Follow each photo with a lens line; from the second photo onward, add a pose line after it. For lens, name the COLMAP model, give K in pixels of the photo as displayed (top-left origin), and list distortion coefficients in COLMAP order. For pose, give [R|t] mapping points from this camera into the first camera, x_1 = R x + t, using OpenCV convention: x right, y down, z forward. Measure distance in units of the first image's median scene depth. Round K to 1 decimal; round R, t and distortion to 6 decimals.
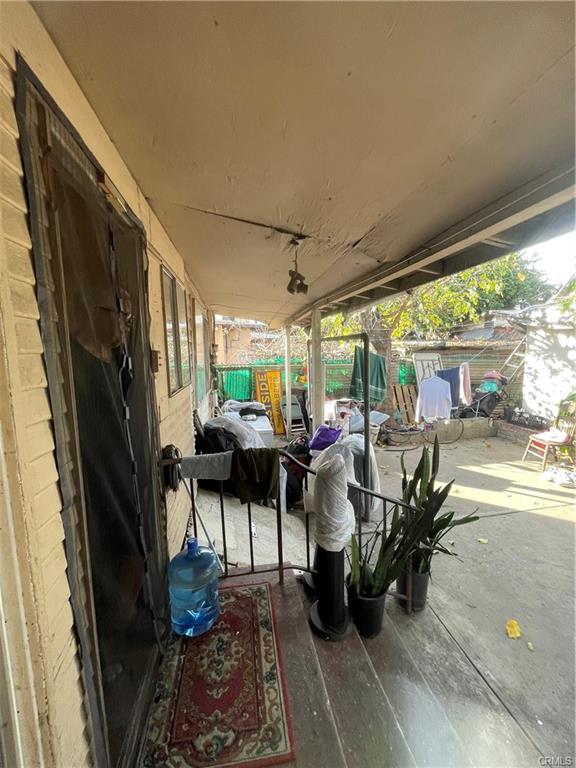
lens RADIAL K [[311.1, 0, 290.1], [0, 311.1, 383.3], [0, 0, 1]] dist [-0.000999, -0.000356]
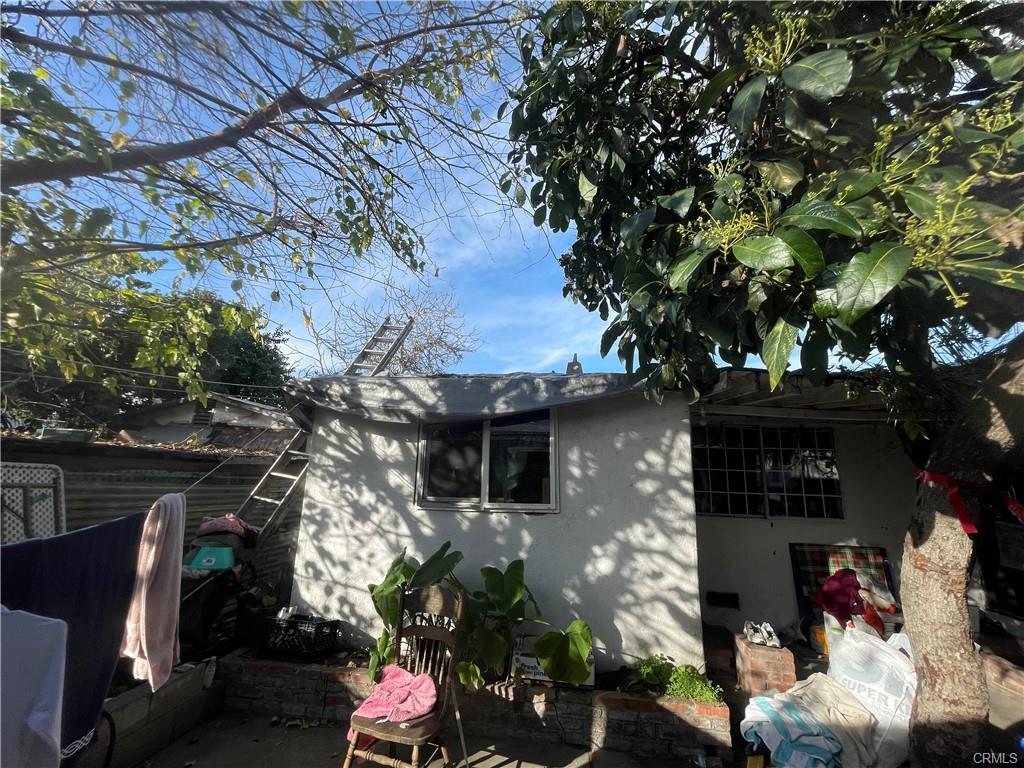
lens RADIAL K [[421.2, 0, 512.0], [0, 421.2, 384.0], [0, 0, 1]] dist [-0.006574, 0.000617]
pose [[0.330262, 0.230676, 0.915268, 0.276683], [0.065491, 0.961740, -0.266020, -0.038695], [-0.941615, 0.147798, 0.302519, 0.535080]]
